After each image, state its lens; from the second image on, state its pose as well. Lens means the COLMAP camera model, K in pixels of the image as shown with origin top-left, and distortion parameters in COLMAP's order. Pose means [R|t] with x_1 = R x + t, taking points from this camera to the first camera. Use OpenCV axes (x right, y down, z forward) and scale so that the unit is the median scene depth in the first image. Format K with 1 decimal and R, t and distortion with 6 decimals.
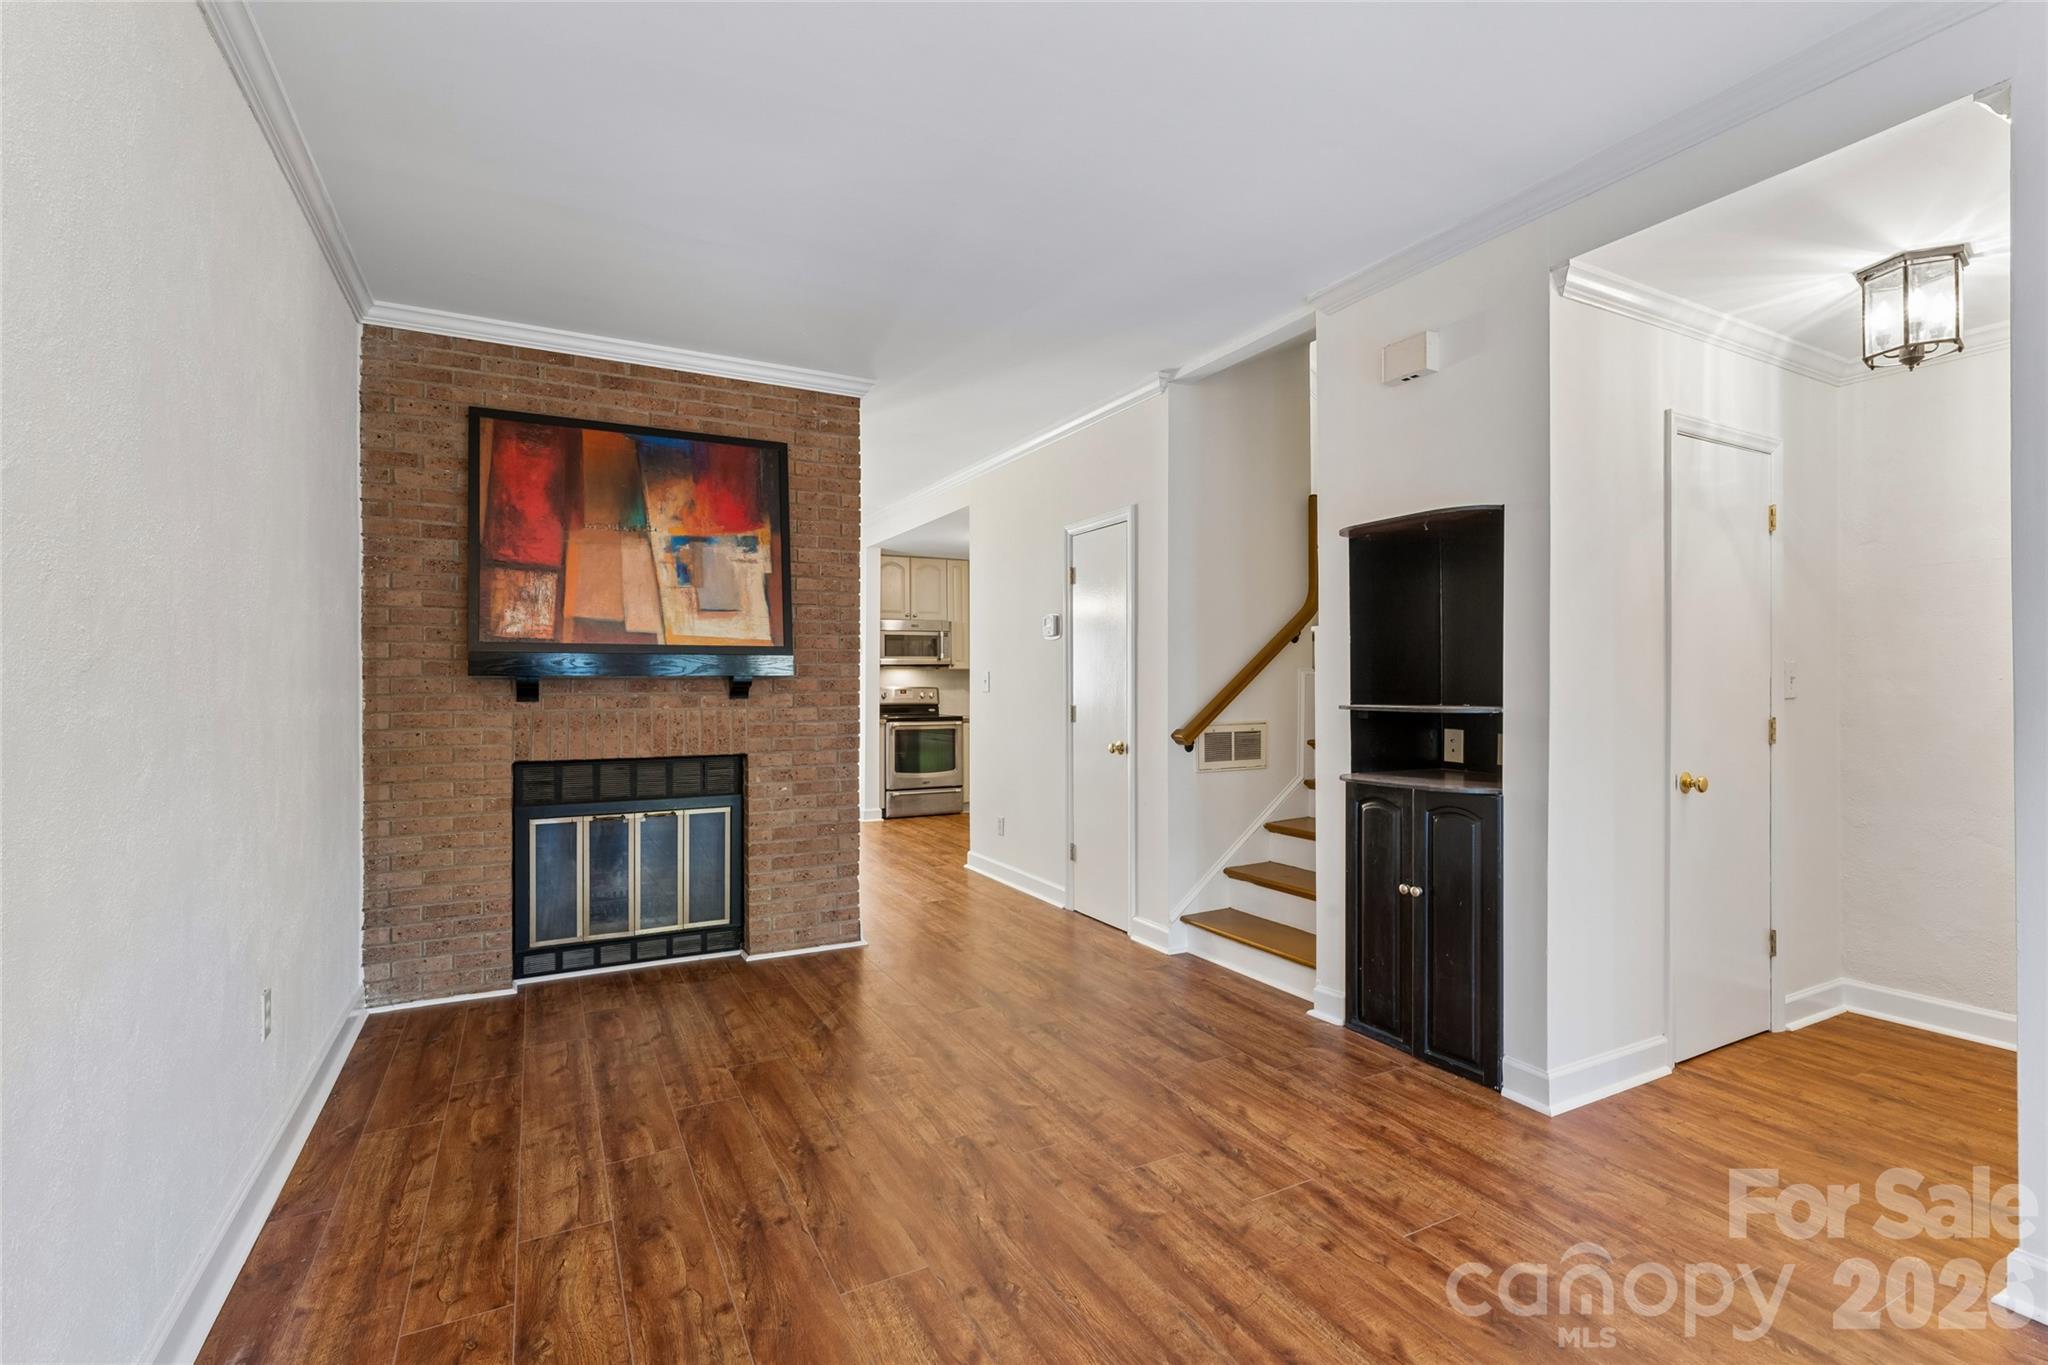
lens RADIAL K [[921.8, 0, 1010.8], [0, 921.8, 682.8], [0, 0, 1]] dist [-0.004813, 0.002163]
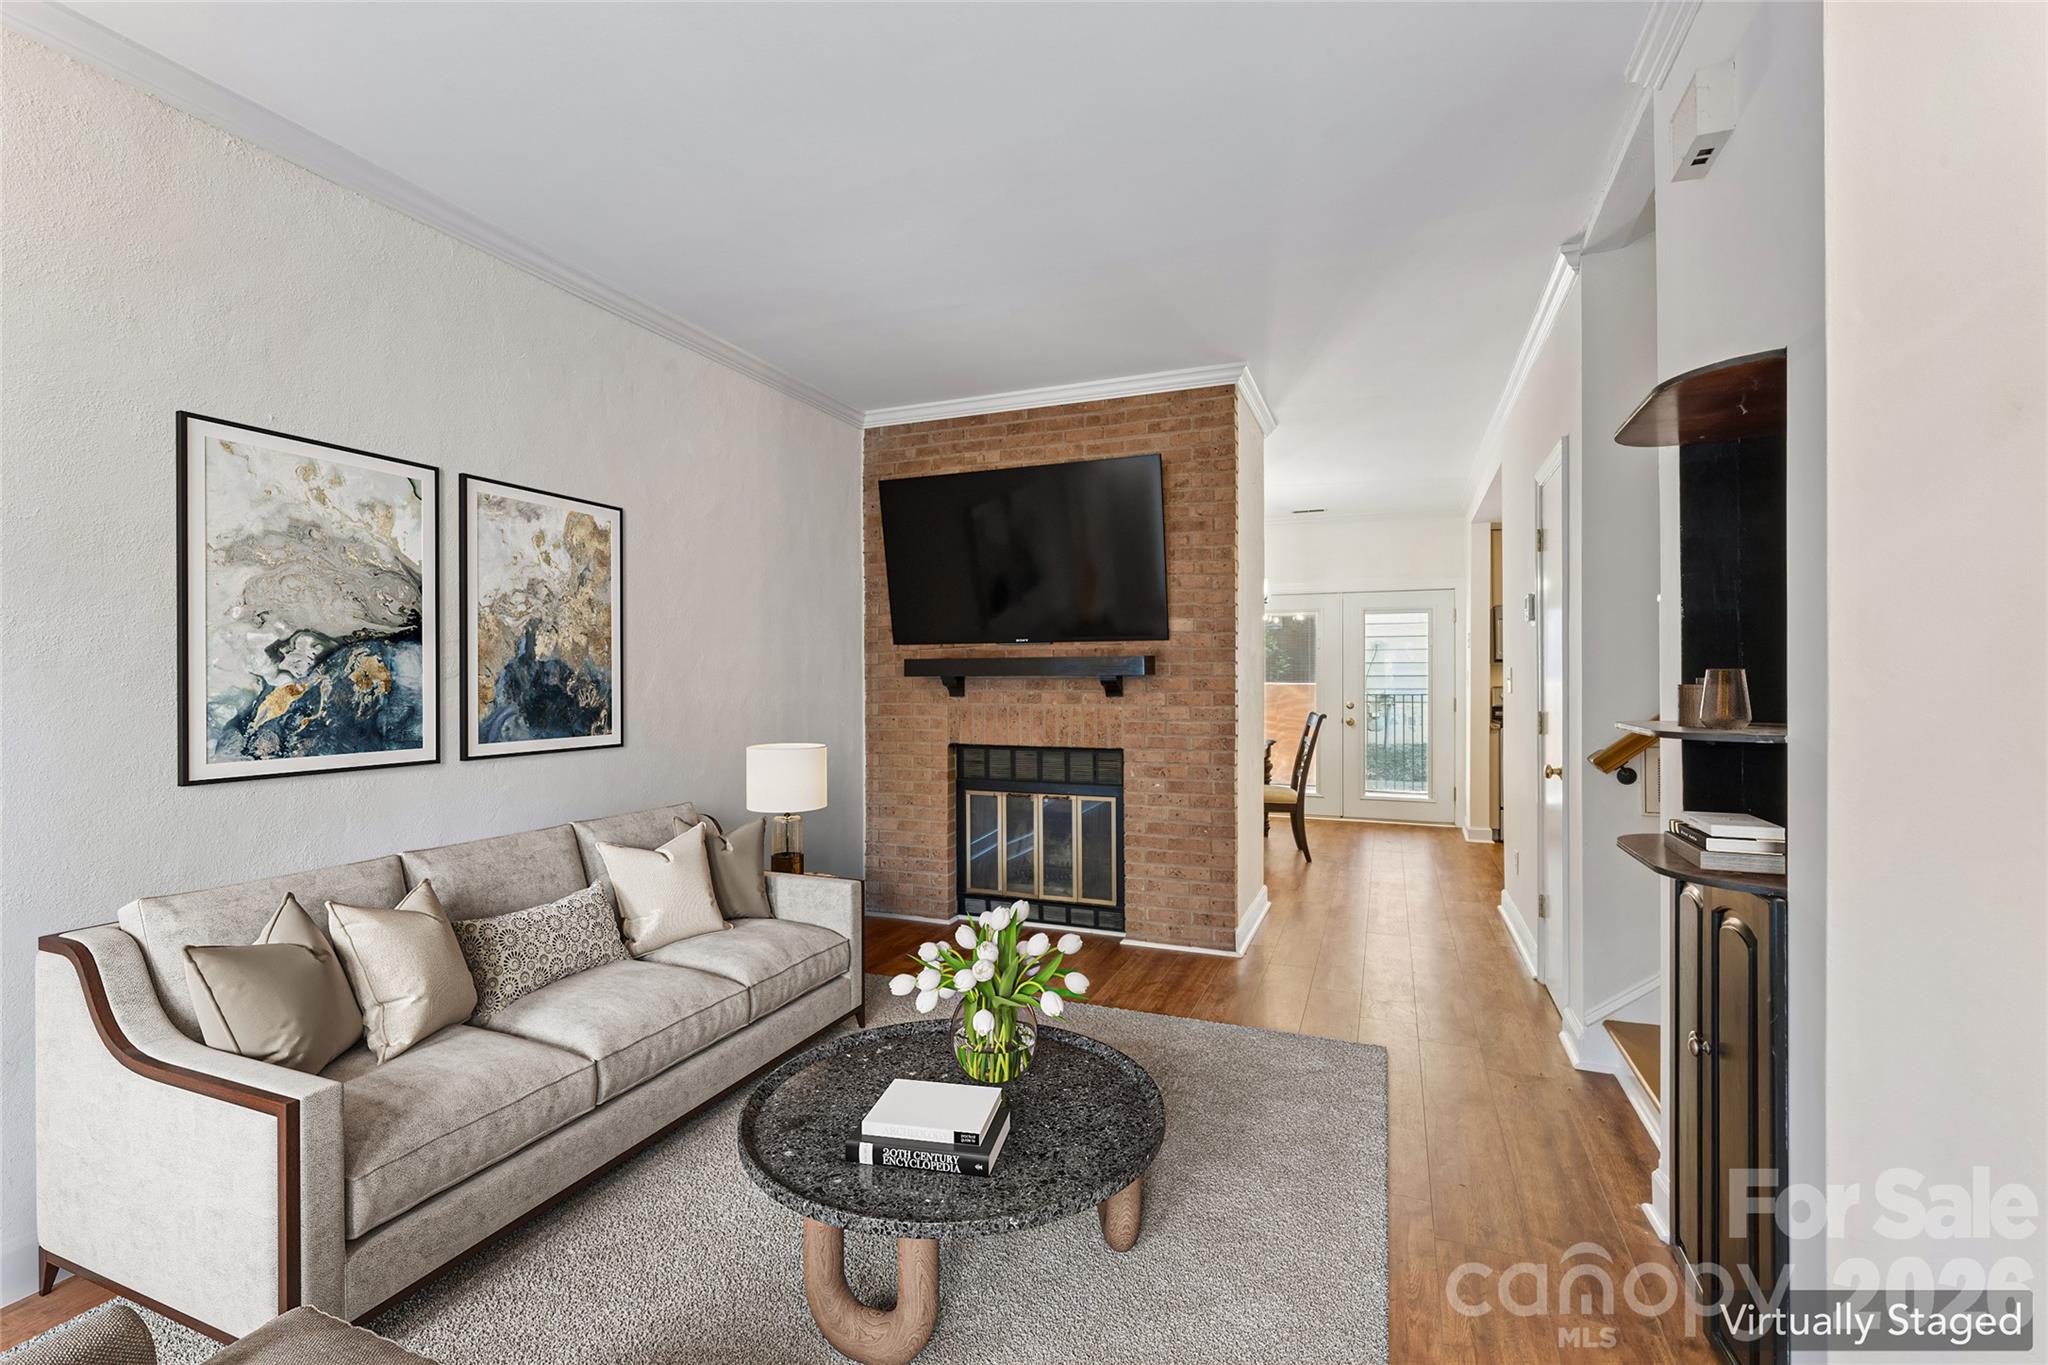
lens RADIAL K [[921.8, 0, 1021.4], [0, 921.8, 685.1], [0, 0, 1]] dist [-0.004813, 0.002163]
pose [[0.637938, 0.002956, -0.770082, 0.462437], [-0.001805, 0.999996, 0.002344, 0.001488], [0.770086, -0.000105, 0.637940, 0.235076]]
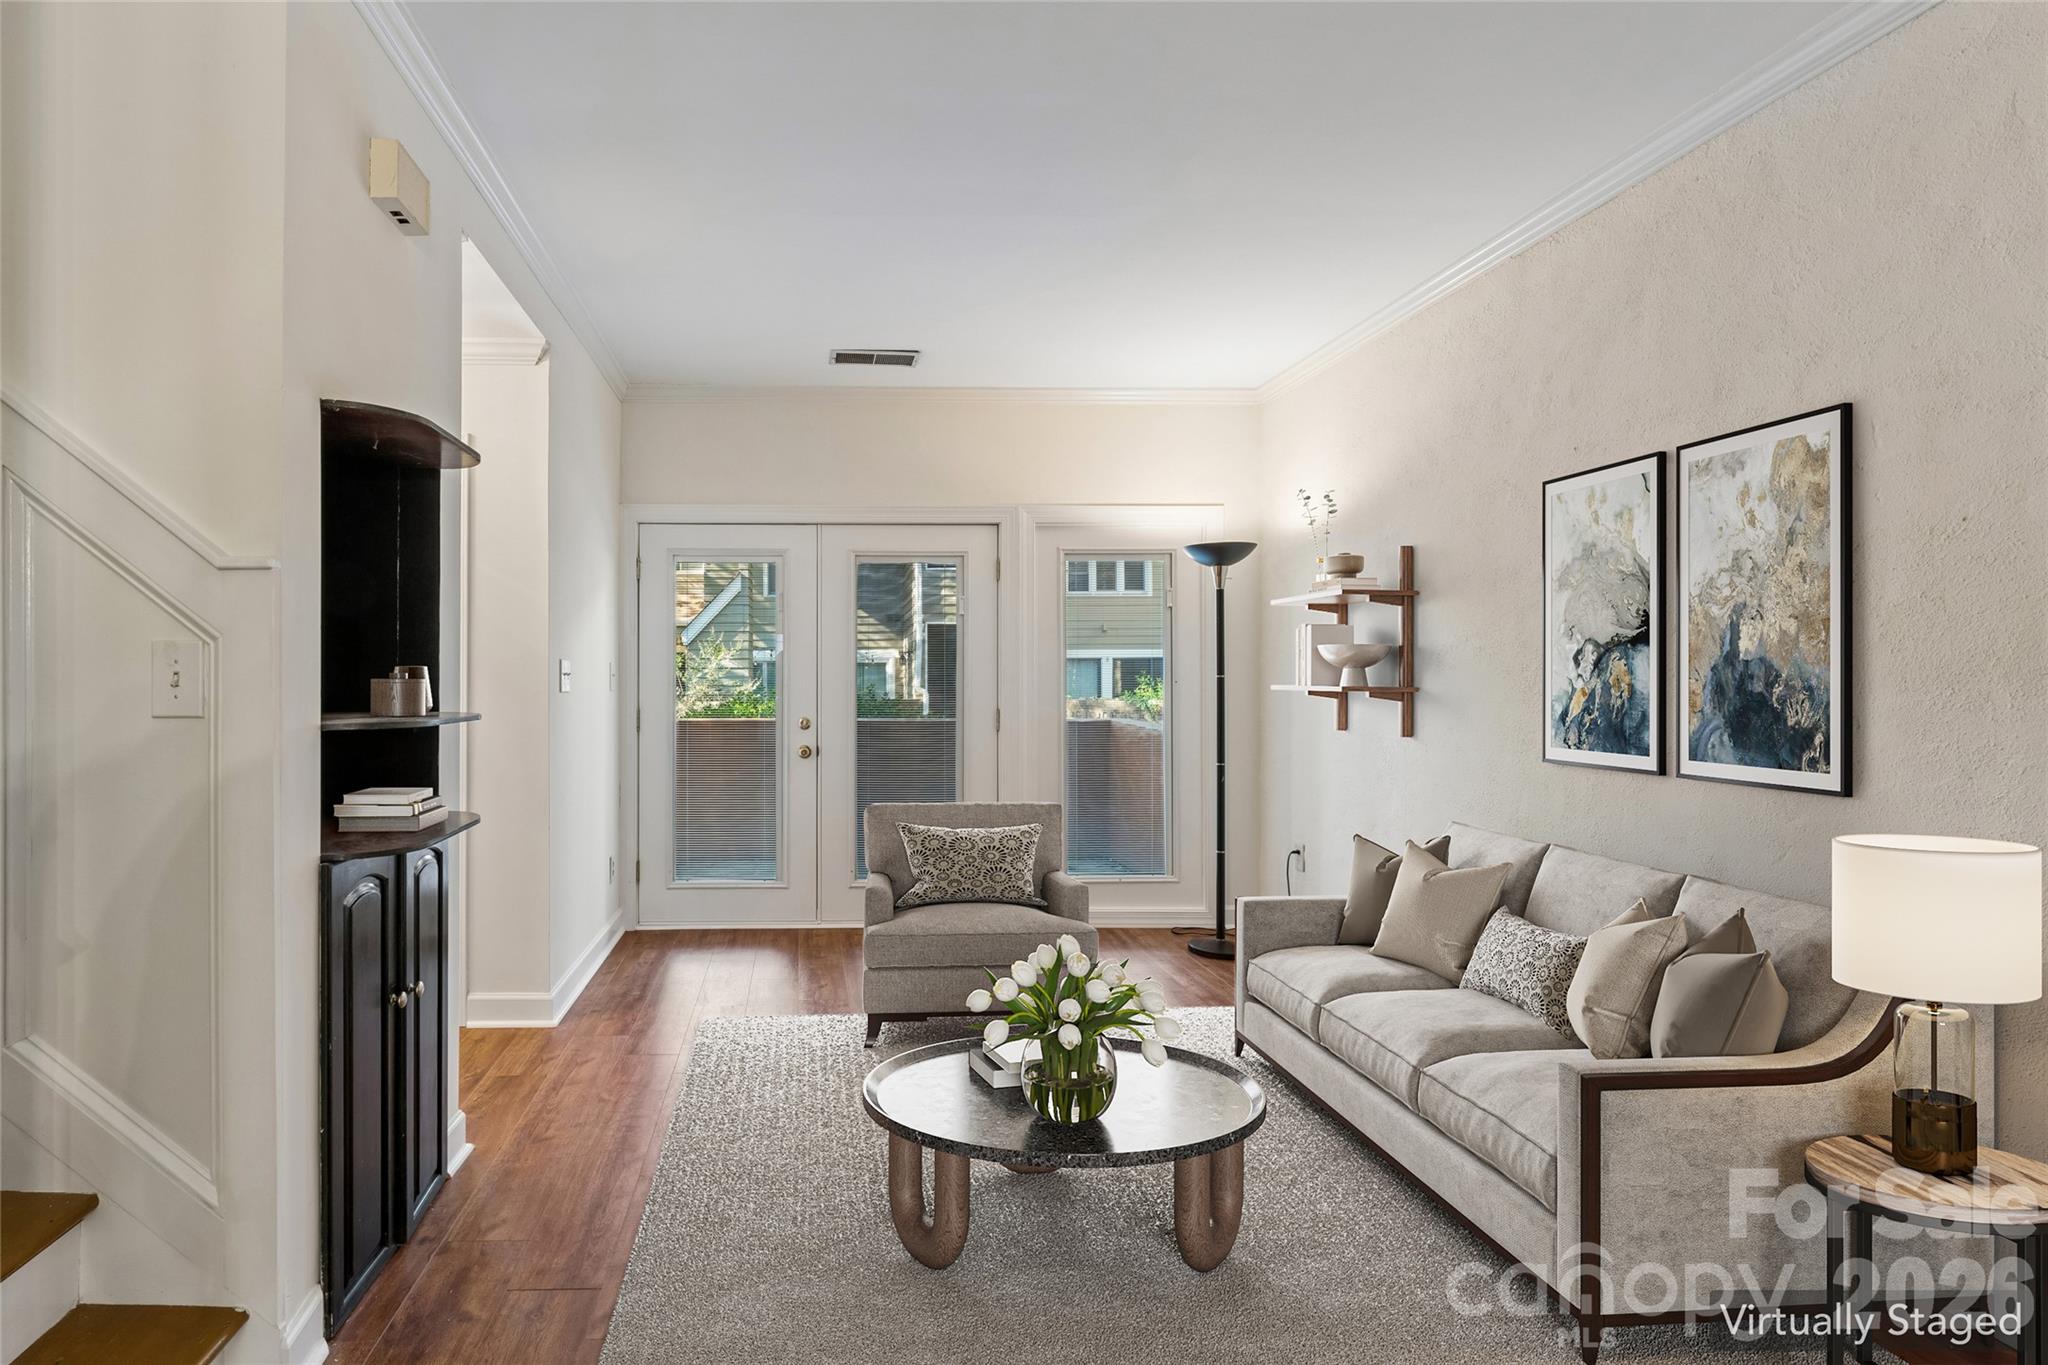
lens RADIAL K [[921.8, 0, 1023.4], [0, 921.8, 671.2], [0, 0, 1]] dist [-0.004813, 0.002163]
pose [[-0.973371, -0.001410, 0.229233, -0.061285], [-0.001657, 0.999998, -0.000885, -0.007333], [-0.229231, -0.001241, -0.973371, 1.039103]]
